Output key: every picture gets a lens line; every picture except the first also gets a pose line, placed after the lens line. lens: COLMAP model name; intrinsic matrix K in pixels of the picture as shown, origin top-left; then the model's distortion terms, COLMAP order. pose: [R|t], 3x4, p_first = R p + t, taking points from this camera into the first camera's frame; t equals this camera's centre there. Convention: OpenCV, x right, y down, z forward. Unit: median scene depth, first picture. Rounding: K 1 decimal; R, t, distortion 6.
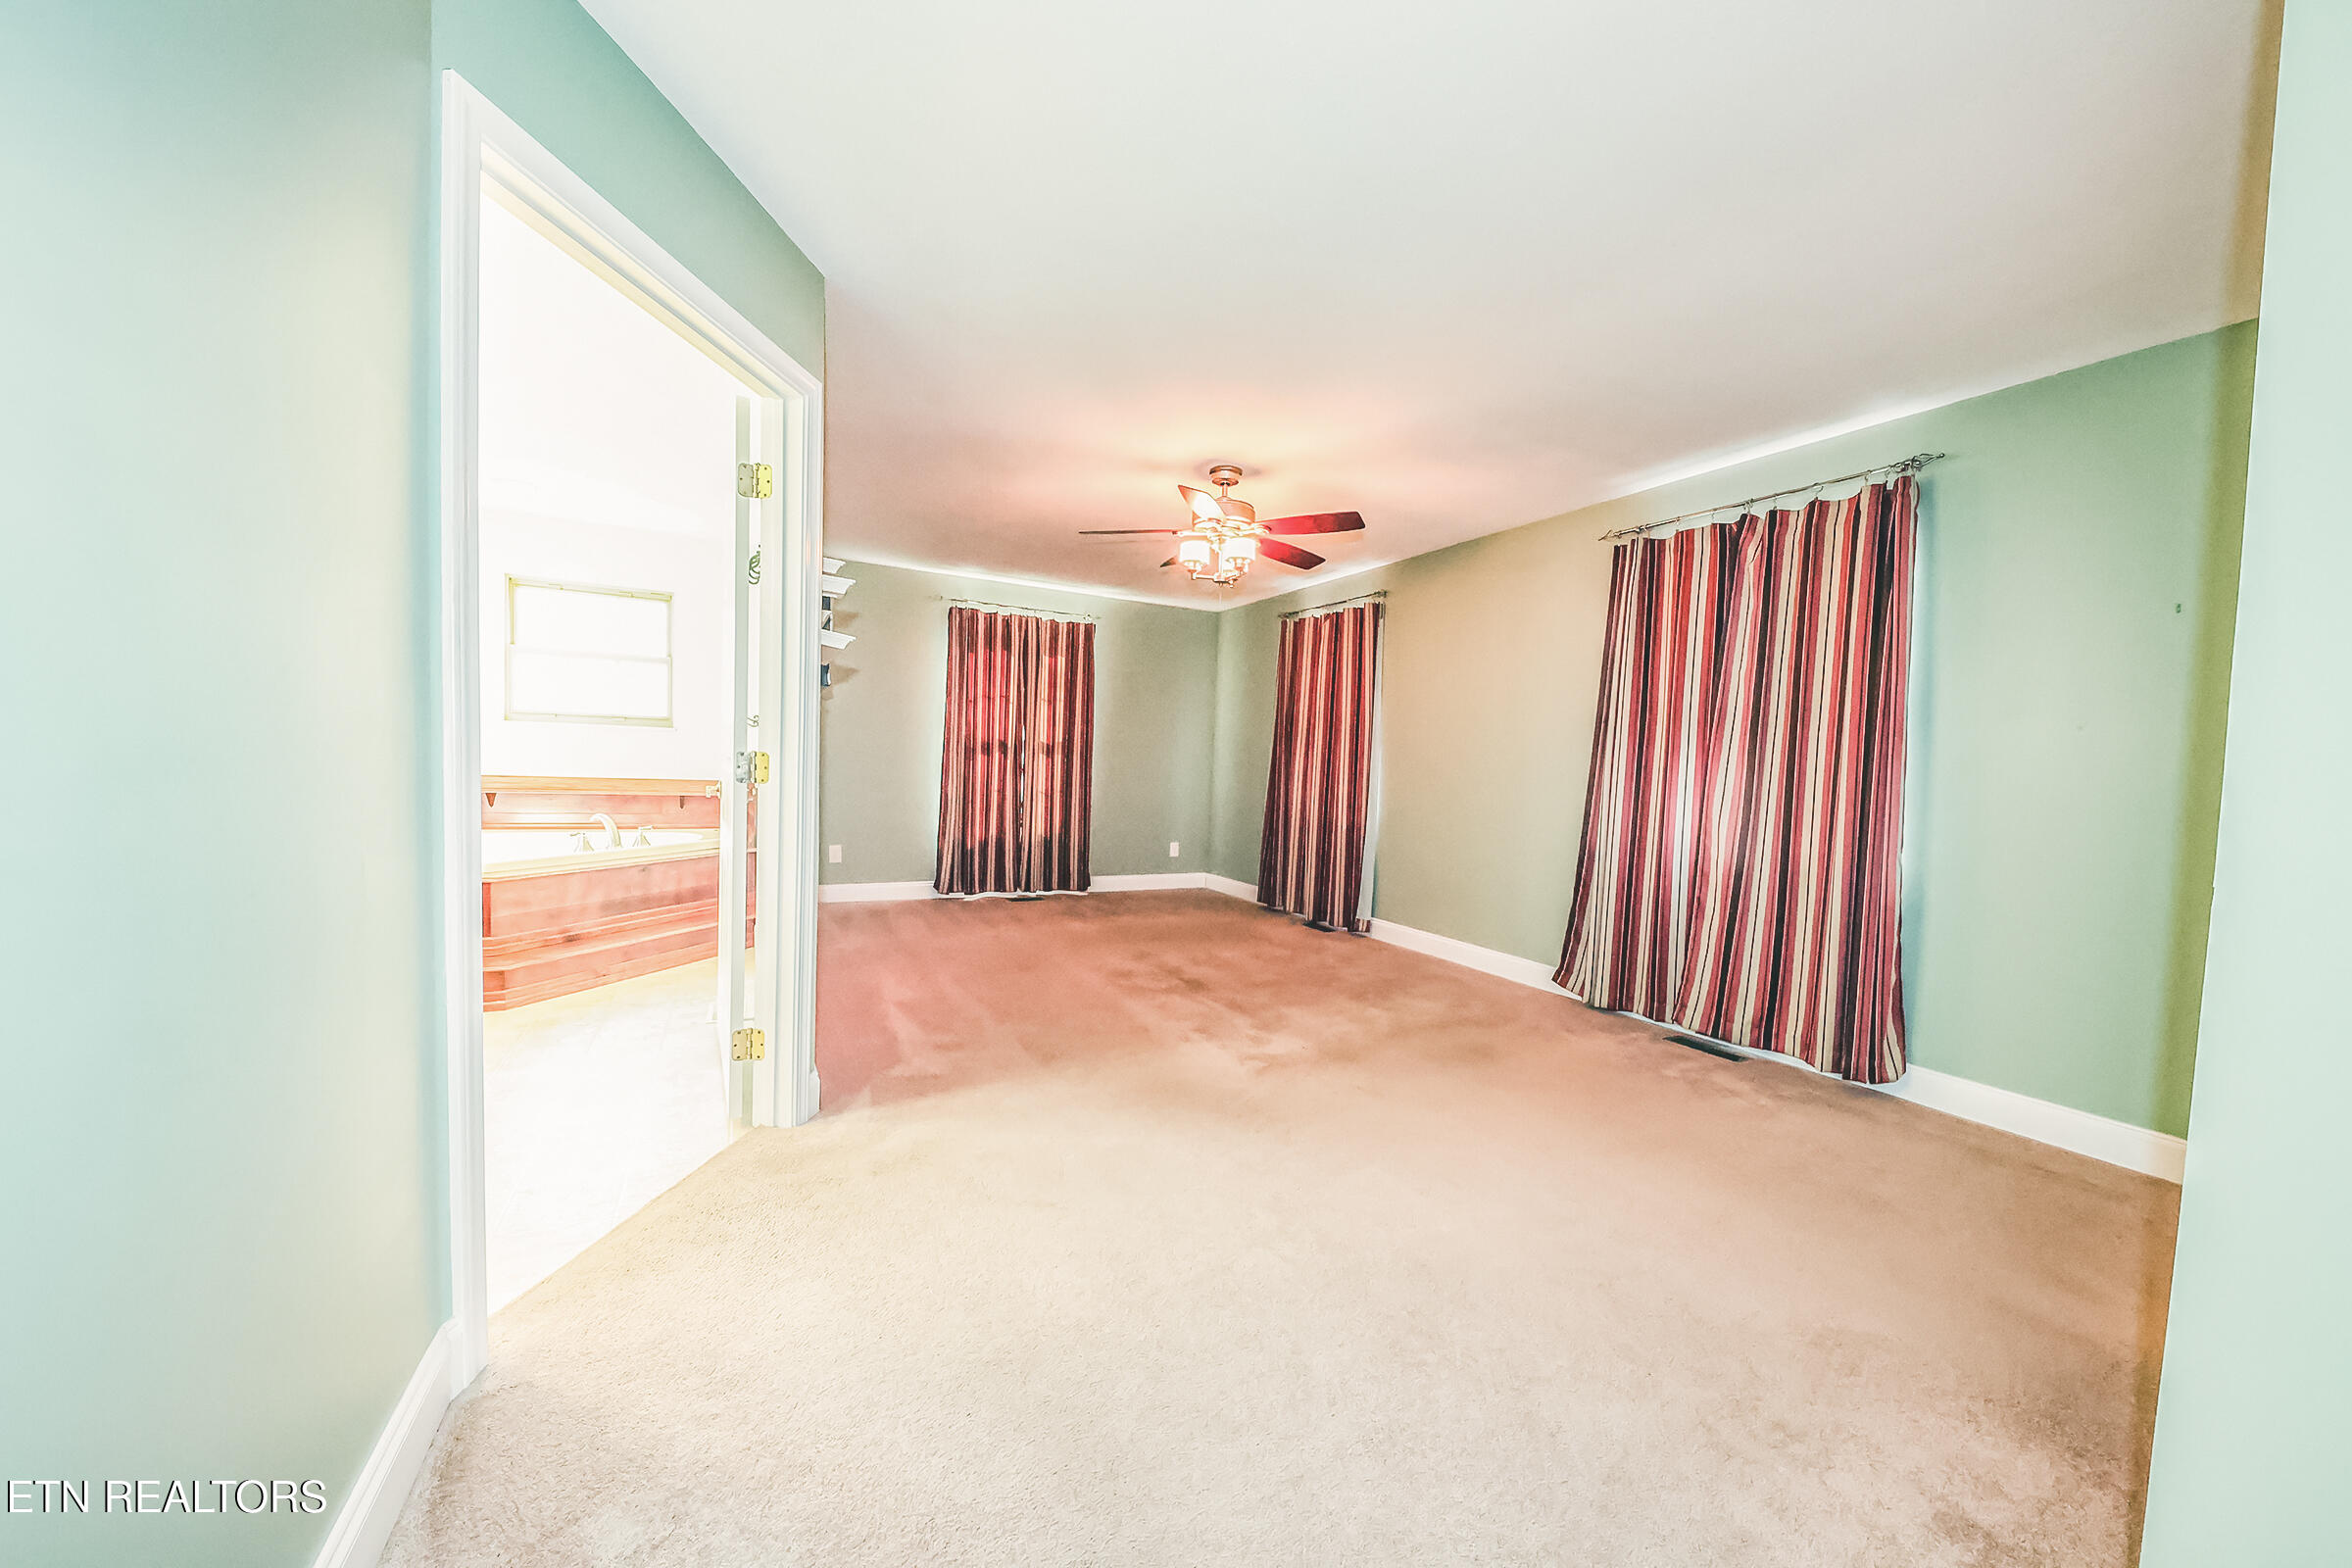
lens RADIAL K [[802.0, 0, 1179.4], [0, 802.0, 793.3], [0, 0, 1]] dist [0.001599, -0.004190]
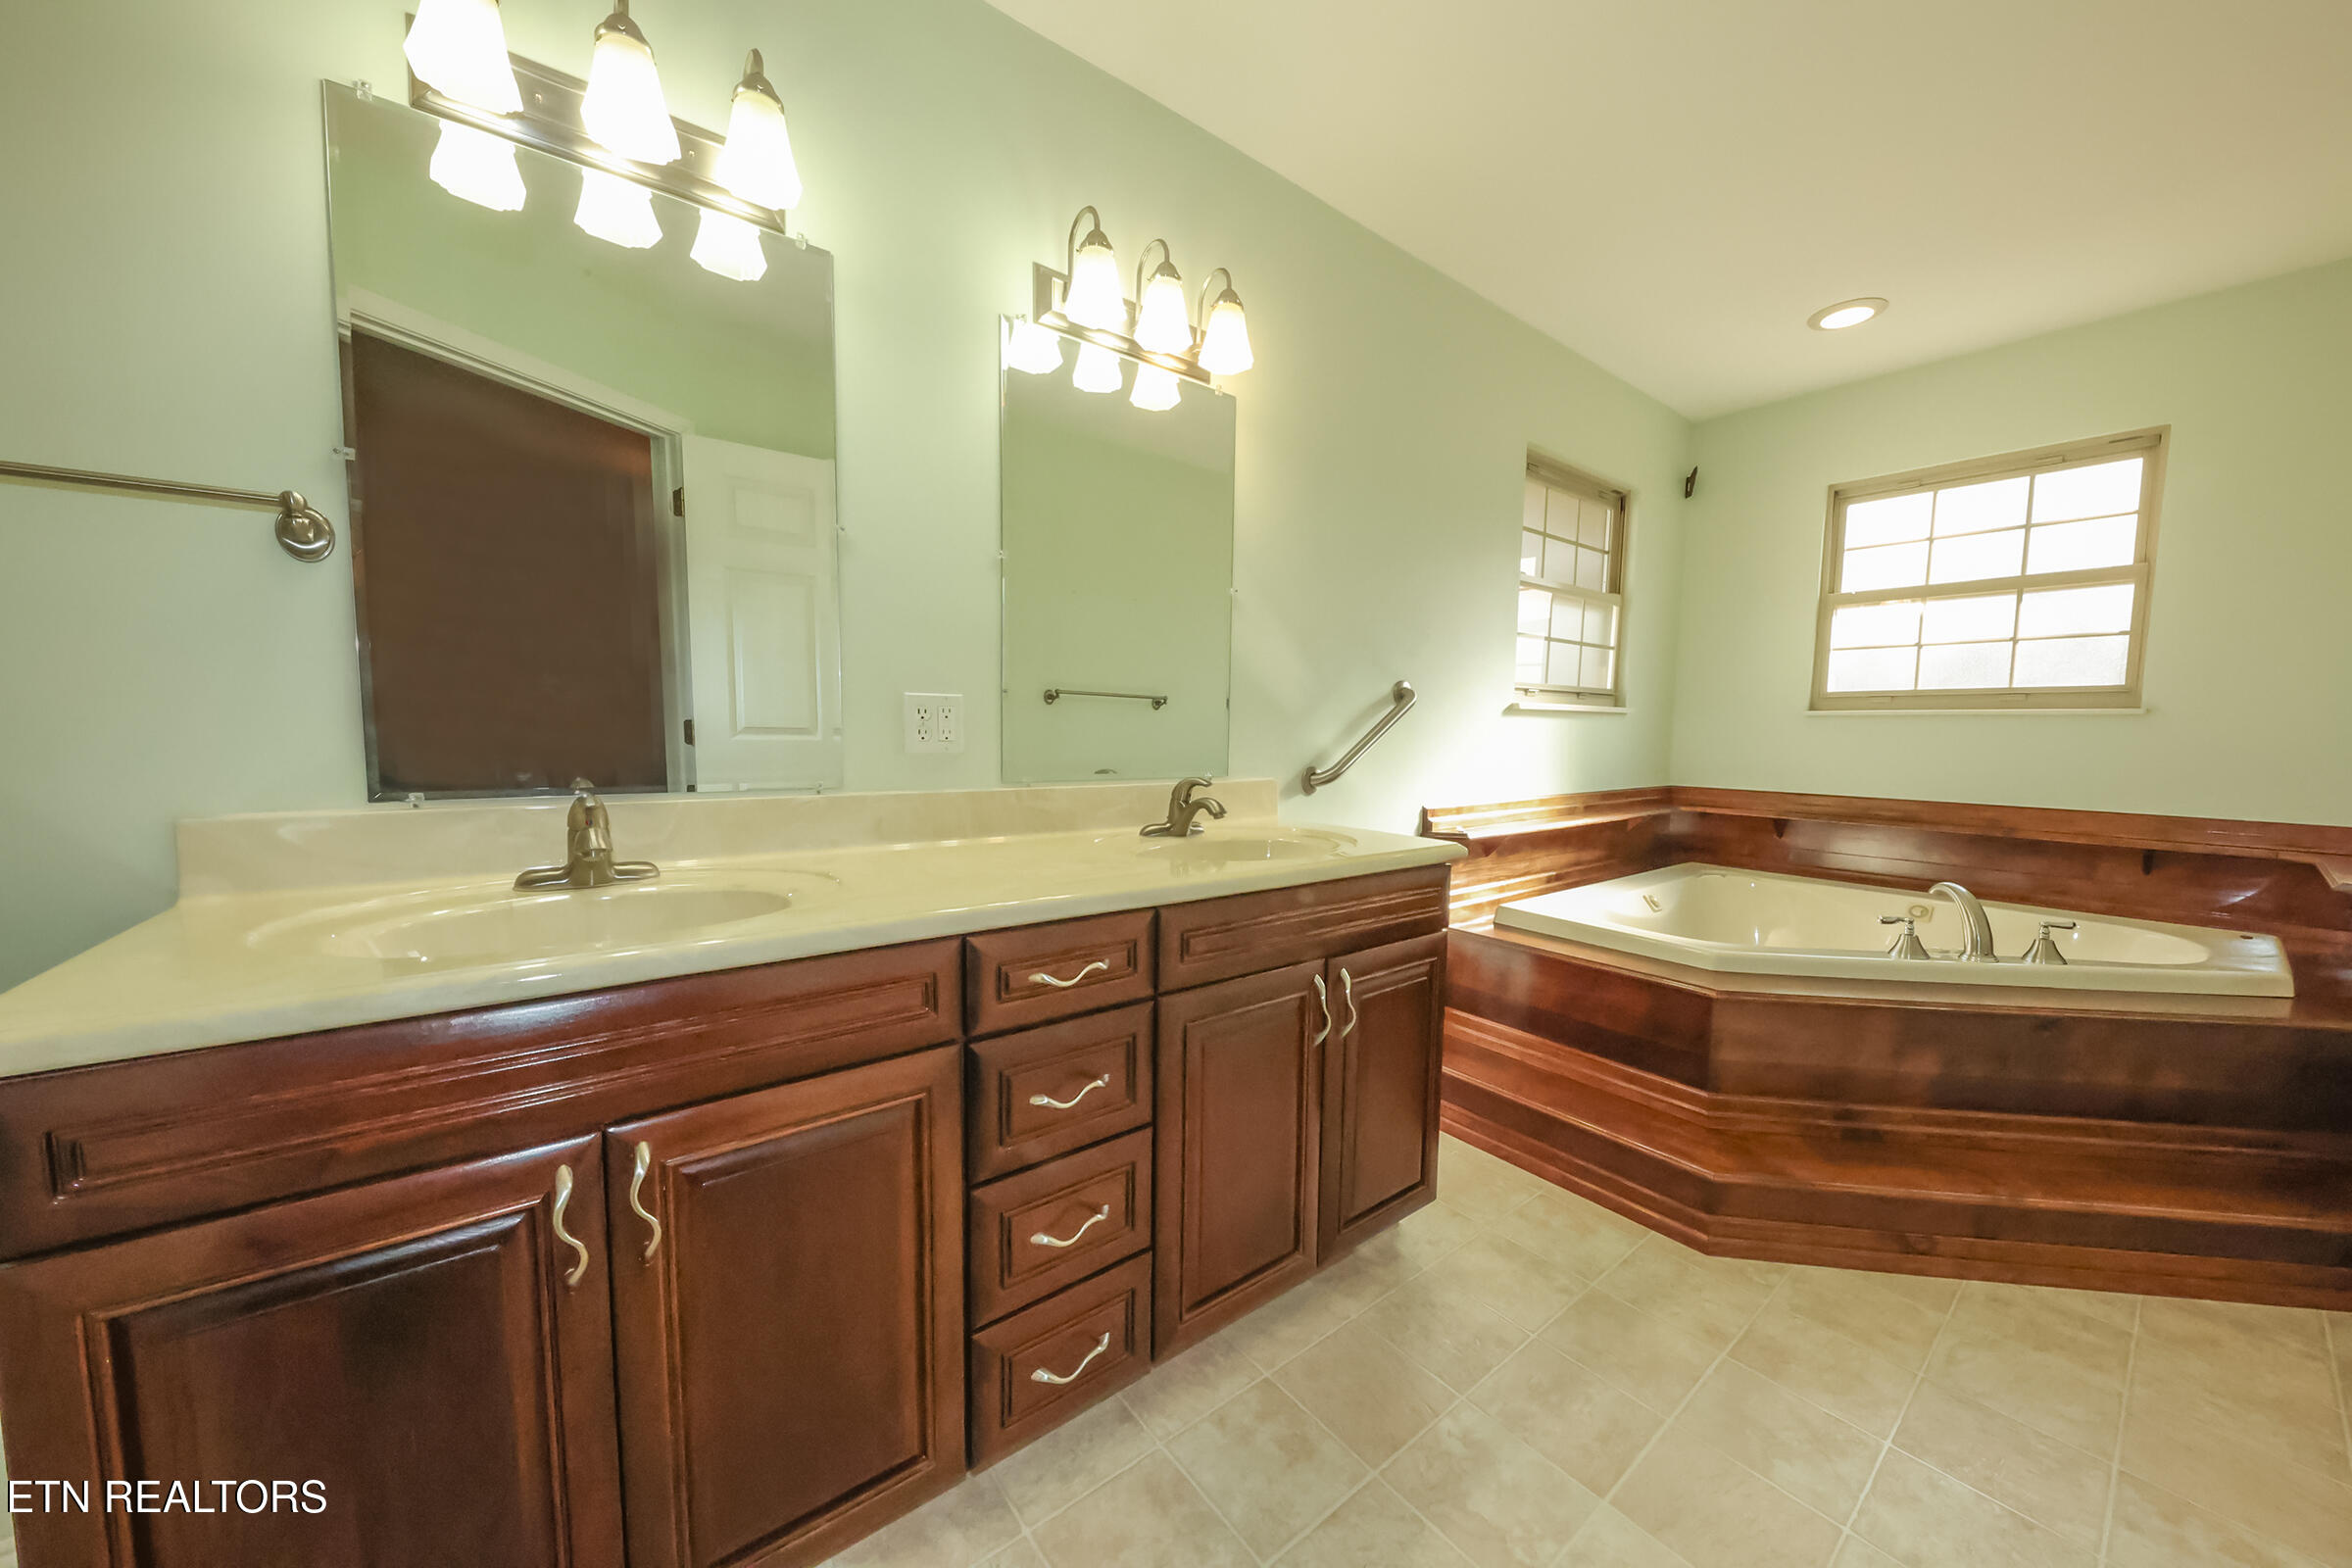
lens RADIAL K [[802.0, 0, 1179.4], [0, 802.0, 793.3], [0, 0, 1]] dist [0.001599, -0.004190]
pose [[0.170568, 0.065454, -0.983170, -0.323577], [-0.056193, 0.996814, 0.056614, -0.030535], [0.983742, 0.045591, 0.173702, 0.444450]]
